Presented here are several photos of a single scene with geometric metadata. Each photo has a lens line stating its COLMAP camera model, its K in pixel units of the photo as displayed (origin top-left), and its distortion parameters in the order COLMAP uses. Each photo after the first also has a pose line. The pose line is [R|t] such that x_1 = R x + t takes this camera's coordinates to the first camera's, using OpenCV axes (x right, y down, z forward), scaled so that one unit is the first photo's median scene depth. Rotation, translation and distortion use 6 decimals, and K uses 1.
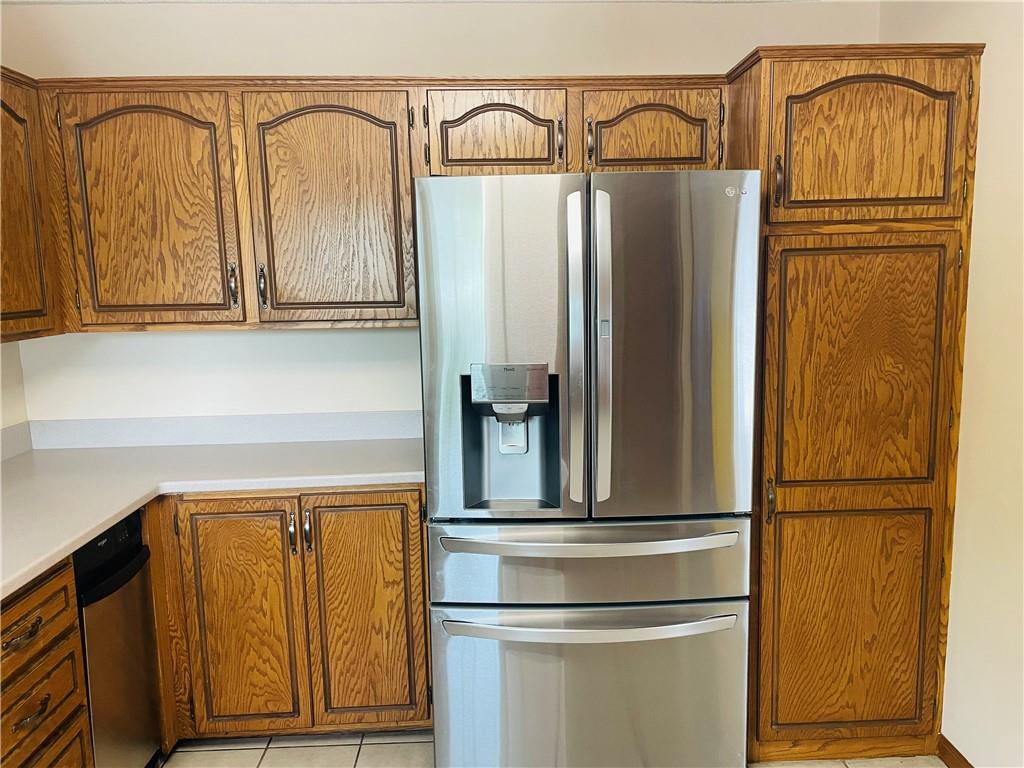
lens RADIAL K [[768.1, 0, 512.0], [0, 768.1, 384.0], [0, 0, 1]] dist [0.077050, -0.109039]
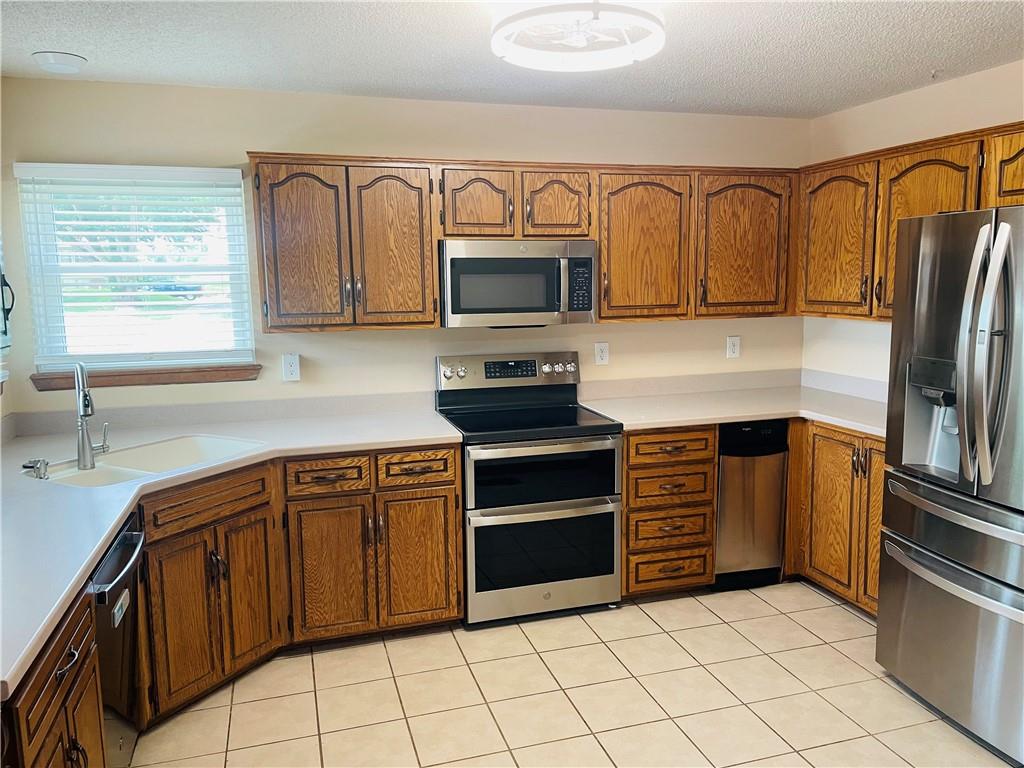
lens RADIAL K [[768.1, 0, 512.0], [0, 768.1, 384.0], [0, 0, 1]] dist [0.077050, -0.109039]
pose [[0.244518, 0.149475, -0.958054, 0.933628], [-0.129479, 0.984232, 0.120513, -0.043453], [0.960961, 0.094580, 0.260016, -0.016321]]
